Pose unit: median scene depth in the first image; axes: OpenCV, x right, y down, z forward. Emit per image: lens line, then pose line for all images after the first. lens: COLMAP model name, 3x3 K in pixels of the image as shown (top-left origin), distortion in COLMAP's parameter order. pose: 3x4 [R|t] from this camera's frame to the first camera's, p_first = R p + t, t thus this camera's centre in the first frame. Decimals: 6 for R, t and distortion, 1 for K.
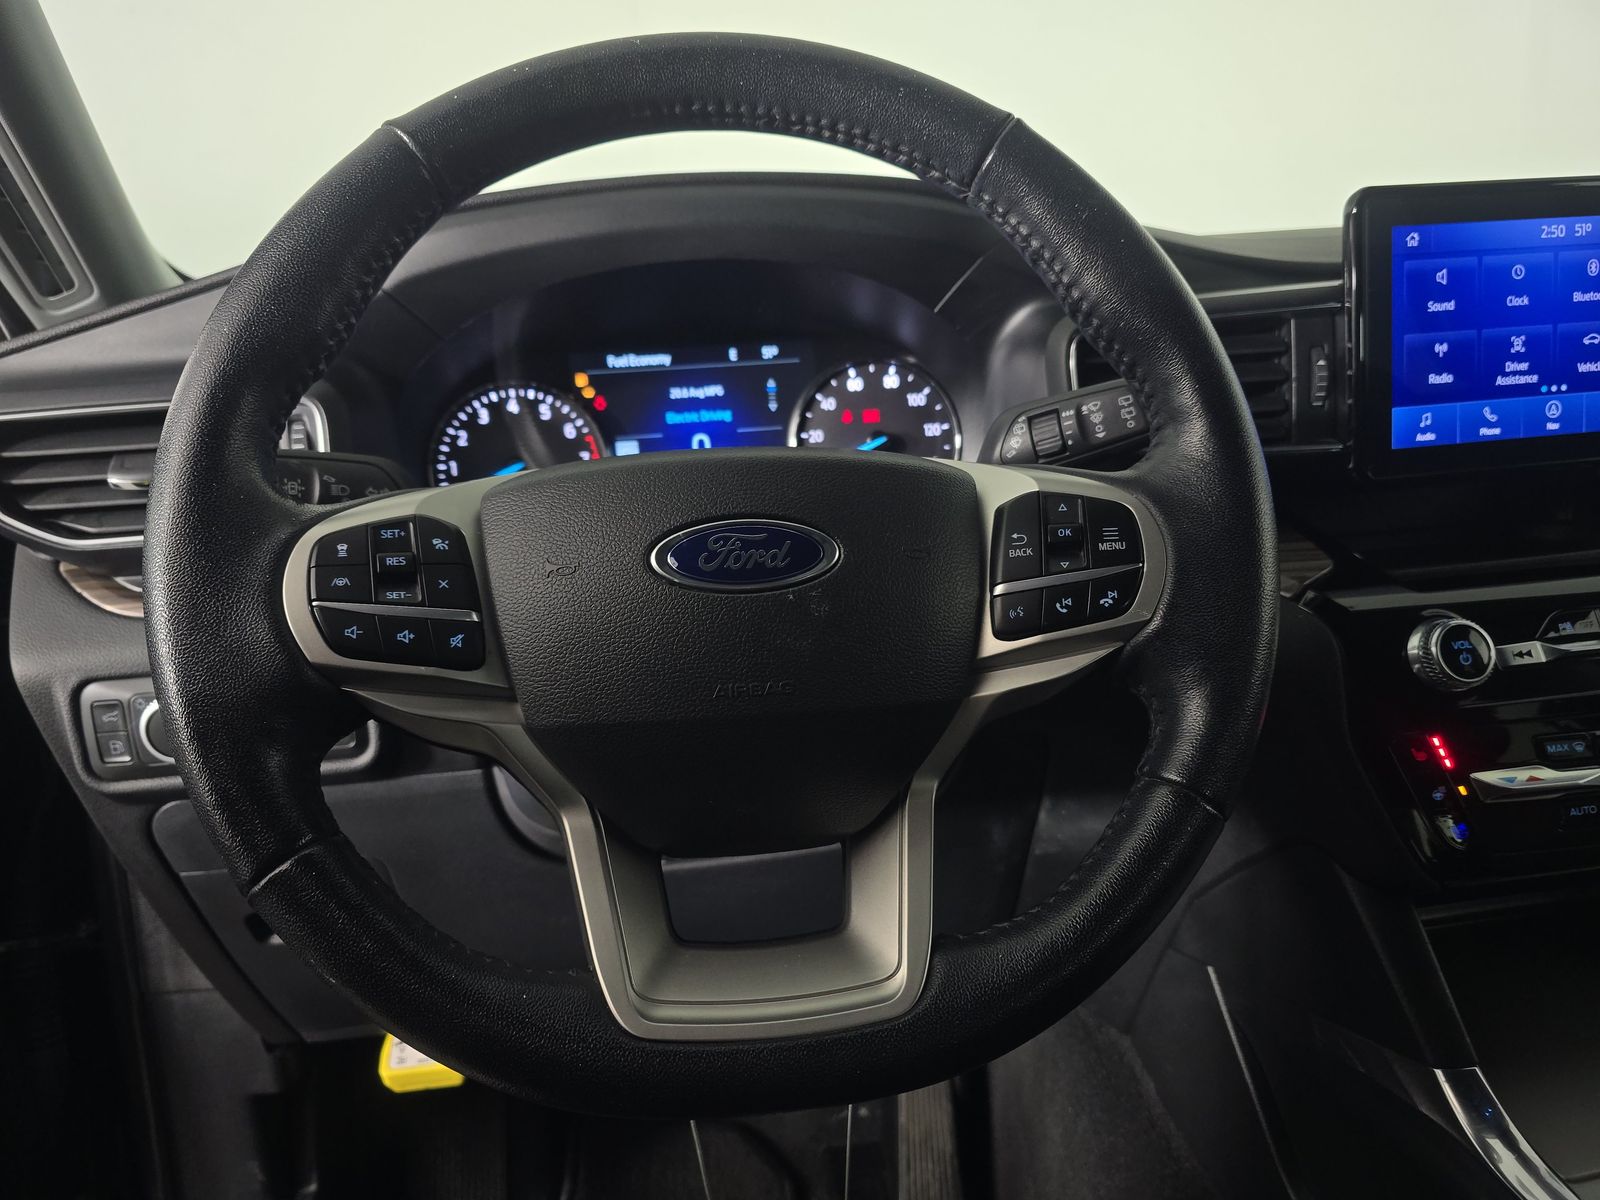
lens RADIAL K [[1084.9, 0, 802.0], [0, 1084.9, 607.1], [0, 0, 1]] dist [0.042333, -0.030409]
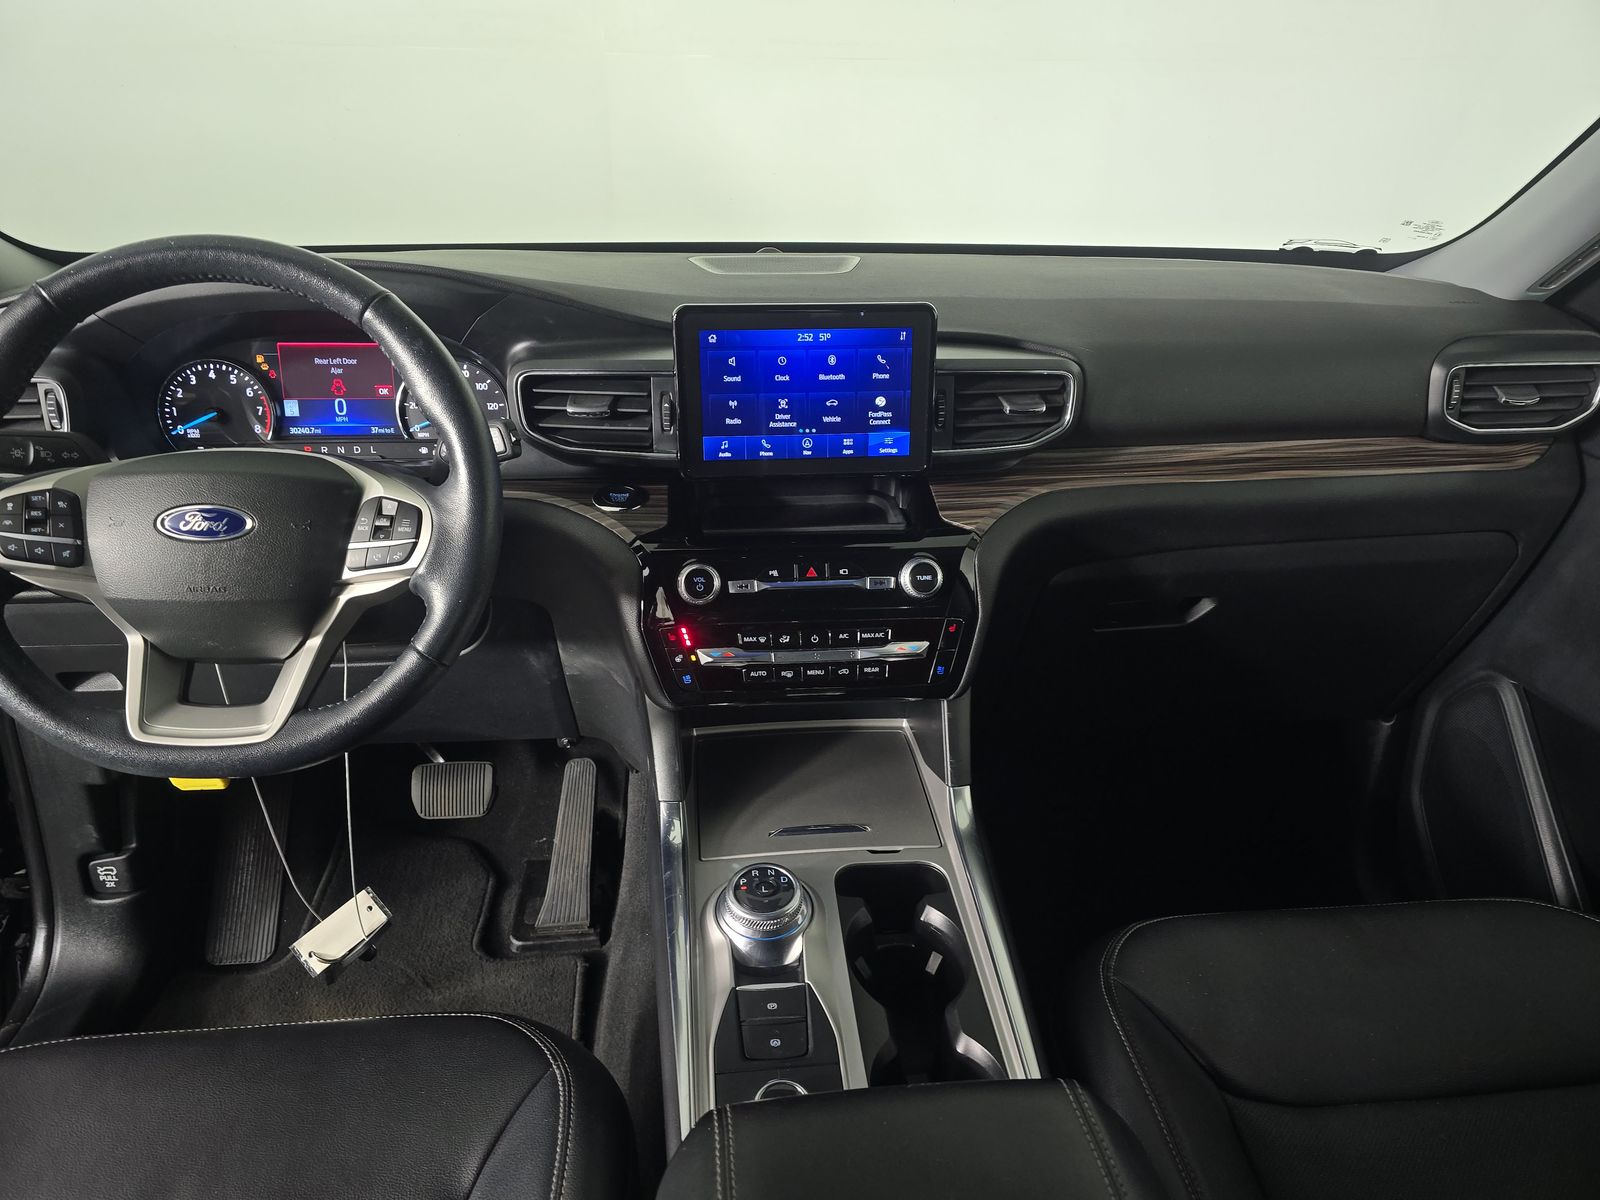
lens RADIAL K [[1084.9, 0, 816.7], [0, 1084.9, 601.0], [0, 0, 1]] dist [0.042333, -0.030409]
pose [[0.996832, 0.079536, -0.000612, 0.637399], [-0.078381, 0.983605, 0.162413, -0.188988], [0.013520, -0.161850, 0.986723, -0.611791]]
